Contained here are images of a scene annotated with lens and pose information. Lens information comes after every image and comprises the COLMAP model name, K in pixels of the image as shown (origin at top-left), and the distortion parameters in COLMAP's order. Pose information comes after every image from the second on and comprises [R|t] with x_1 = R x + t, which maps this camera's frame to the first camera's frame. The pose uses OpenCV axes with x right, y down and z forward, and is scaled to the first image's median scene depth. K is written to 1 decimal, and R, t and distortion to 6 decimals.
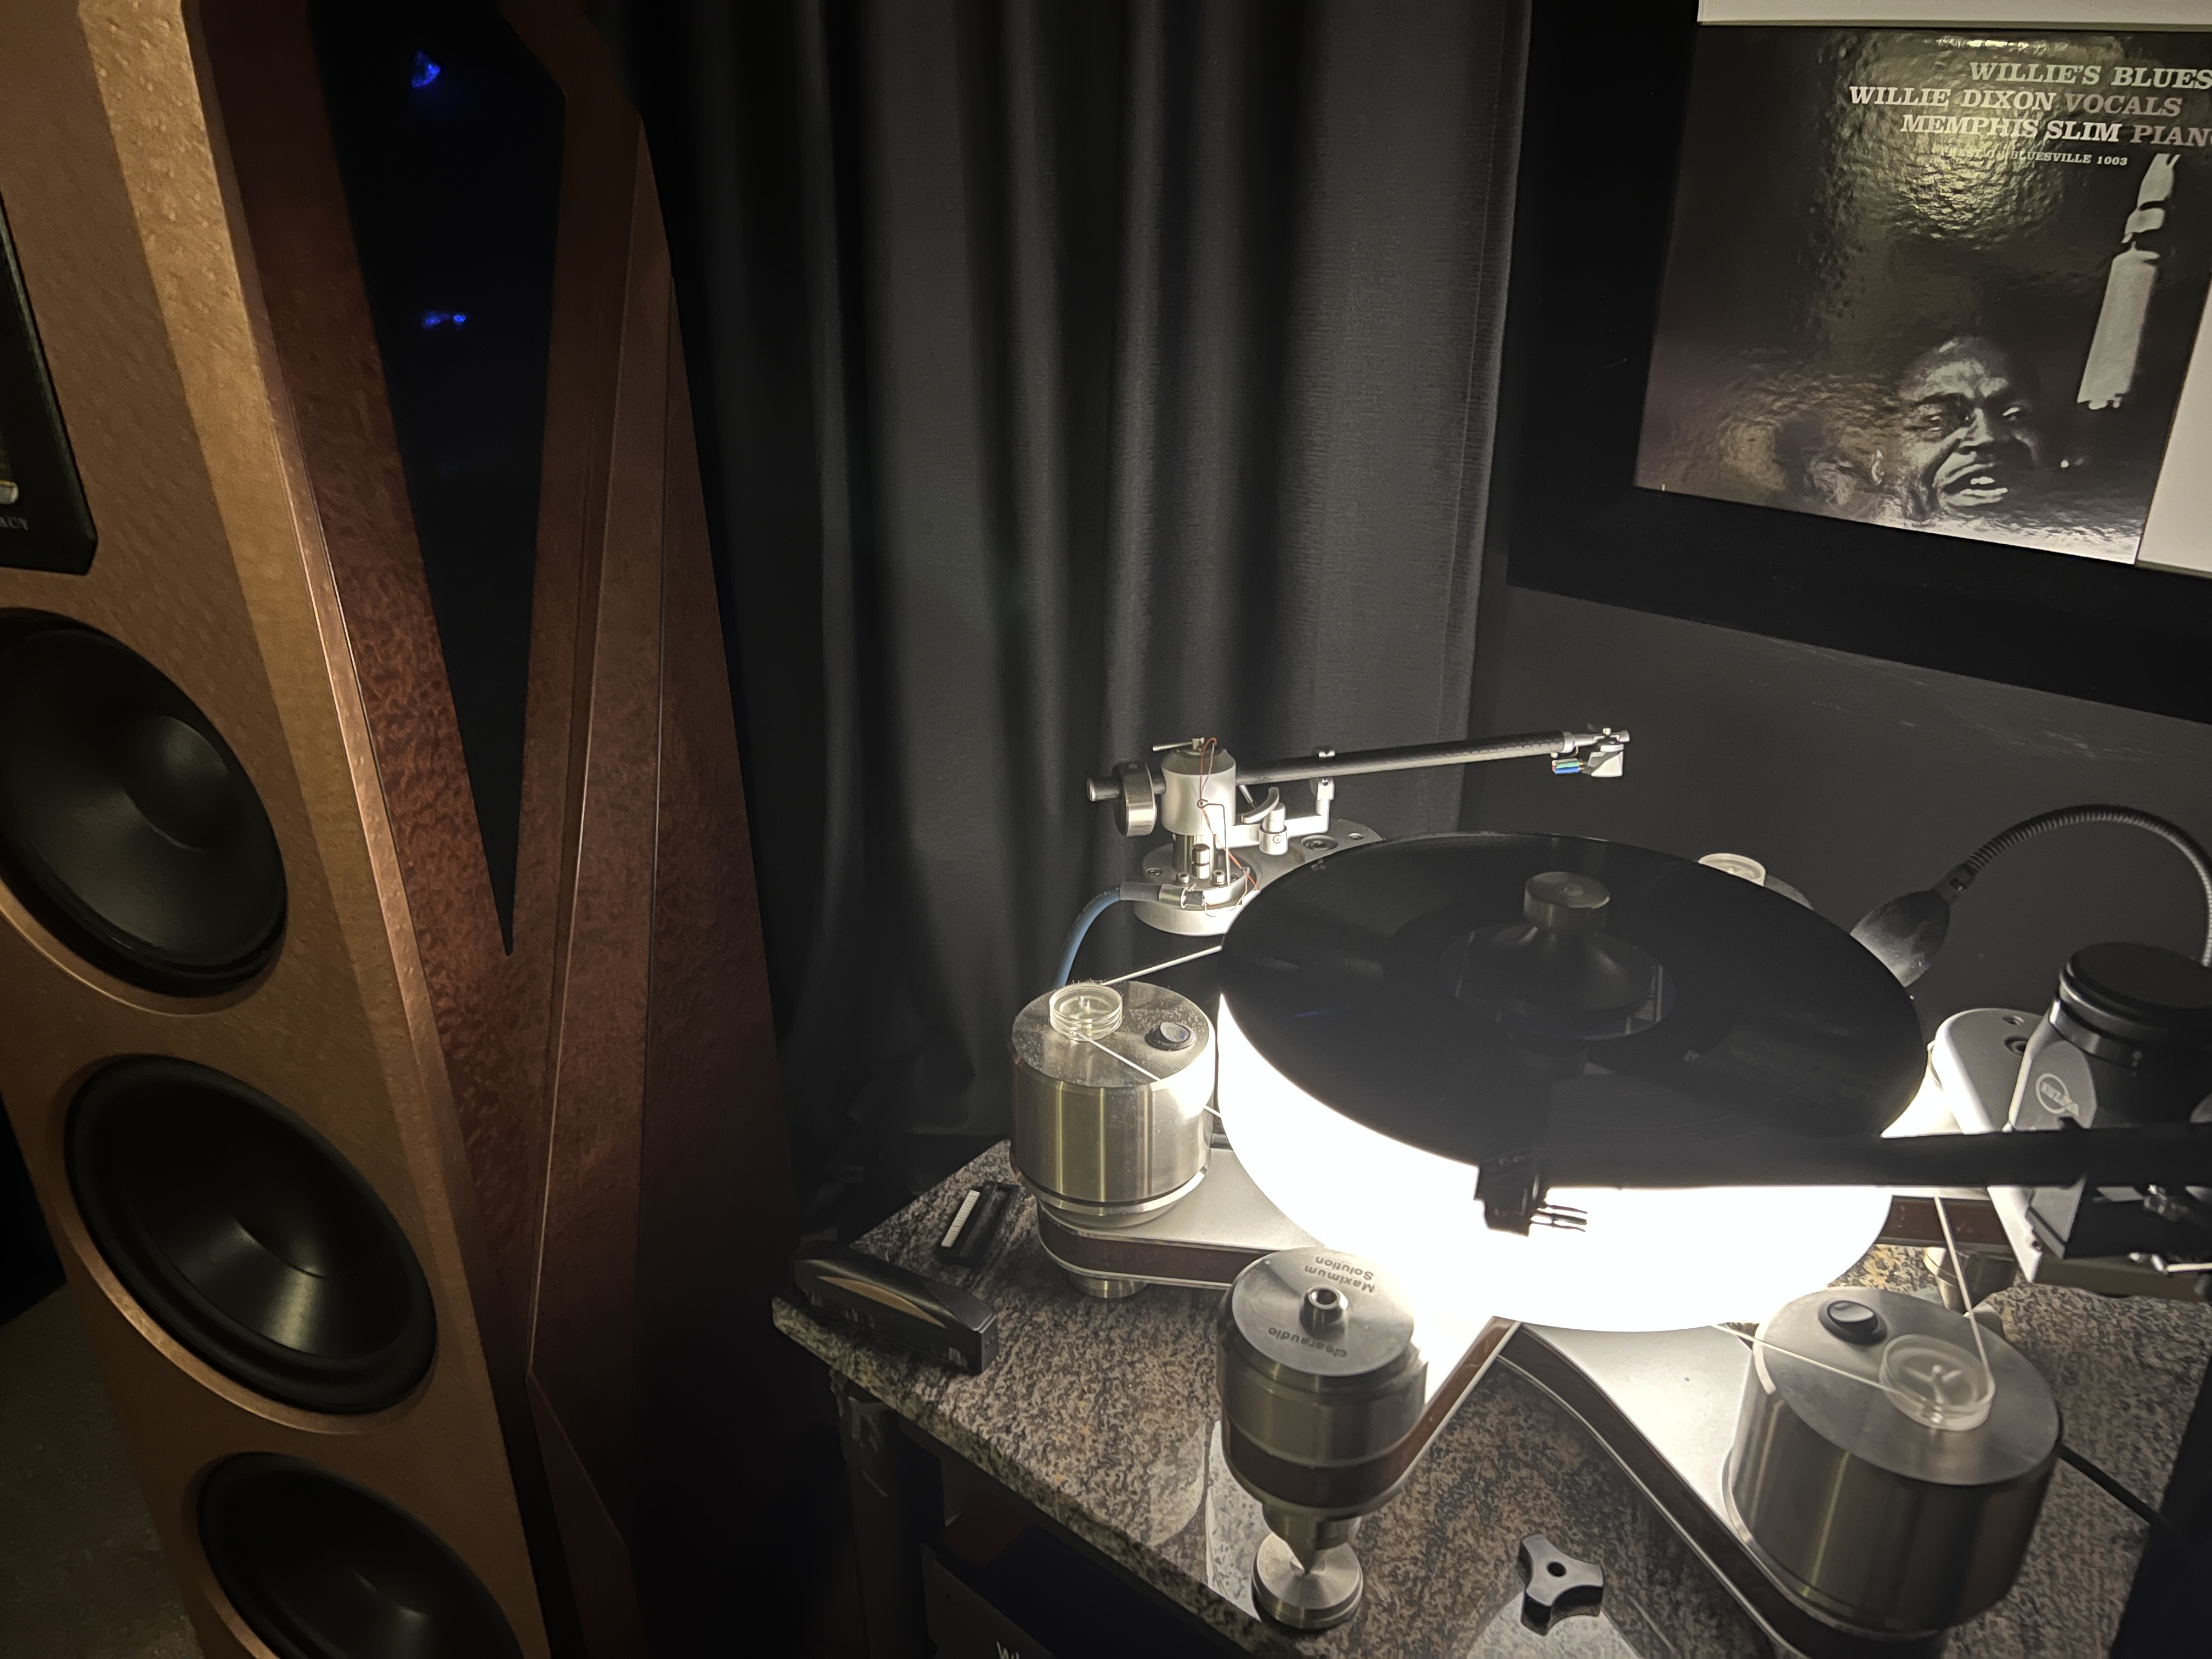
lens RADIAL K [[1673.1, 0, 1114.4], [0, 1673.1, 830.7], [0, 0, 1]] dist [0.043939, -0.057871]
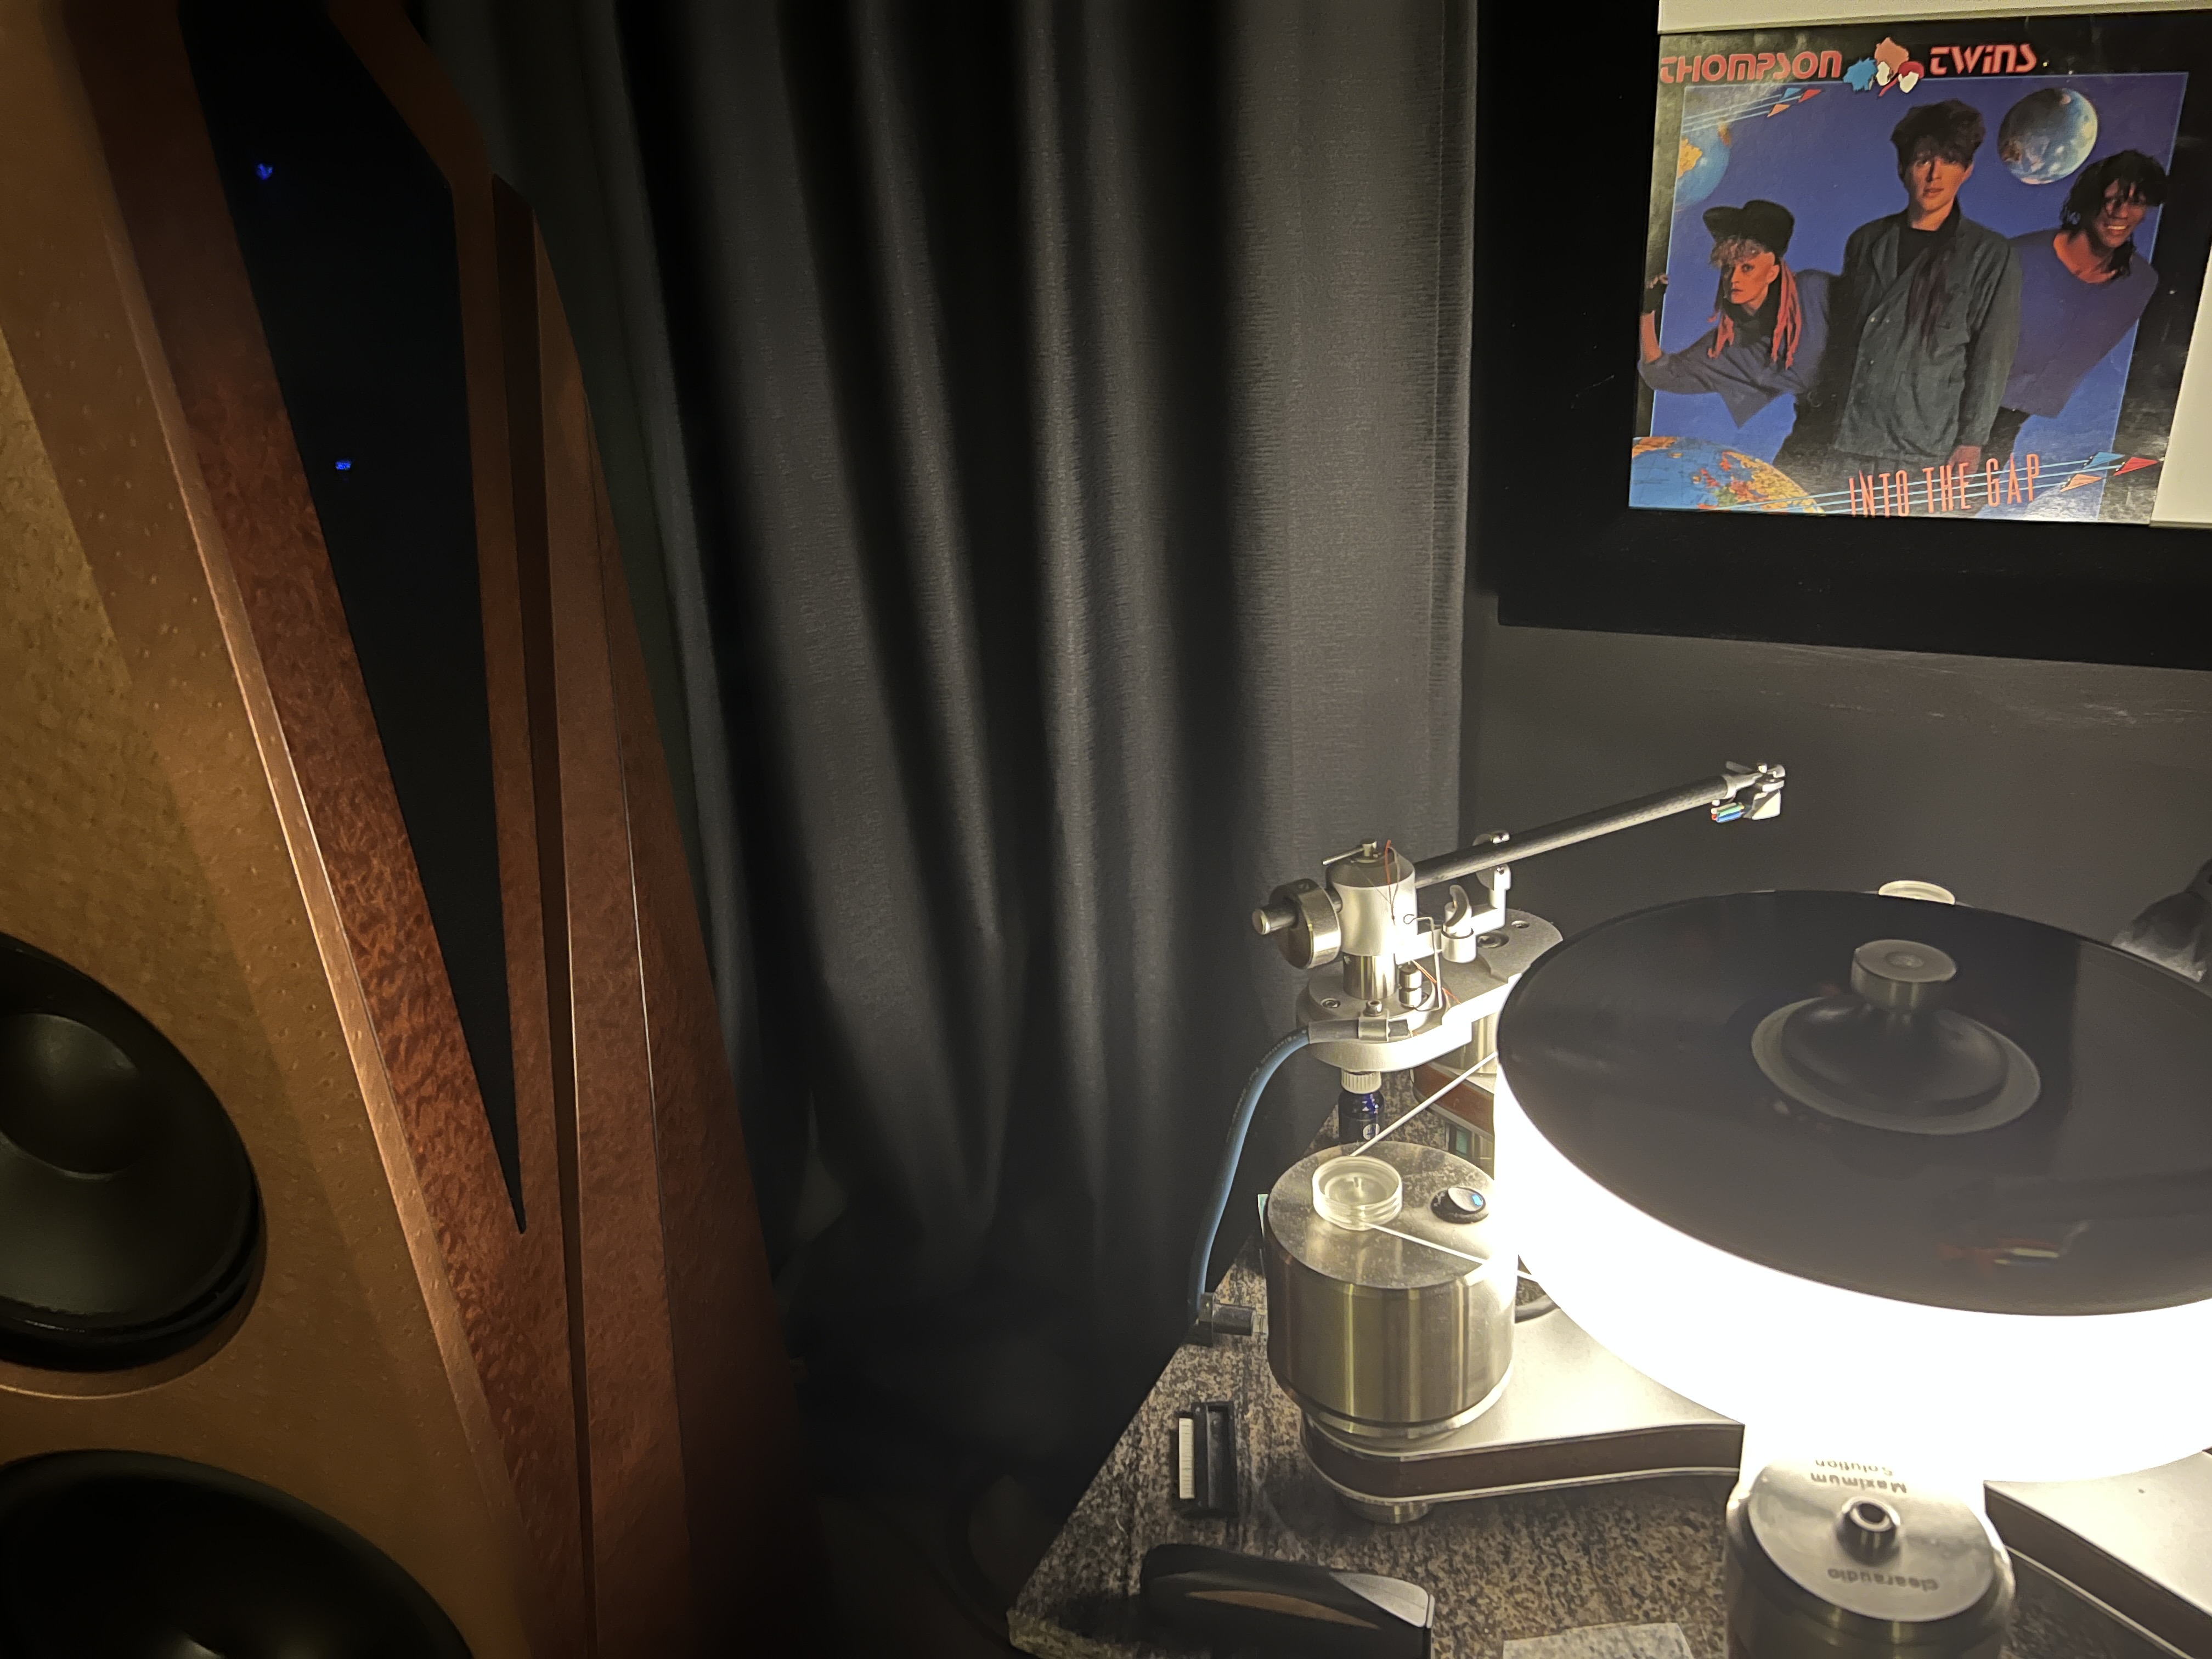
lens RADIAL K [[1673.1, 0, 1114.4], [0, 1673.1, 830.7], [0, 0, 1]] dist [0.043939, -0.057871]
pose [[0.972929, -0.147747, 0.177709, -0.232042], [0.154756, 0.987606, -0.026167, -0.059961], [-0.171640, 0.052960, 0.983735, 0.170648]]
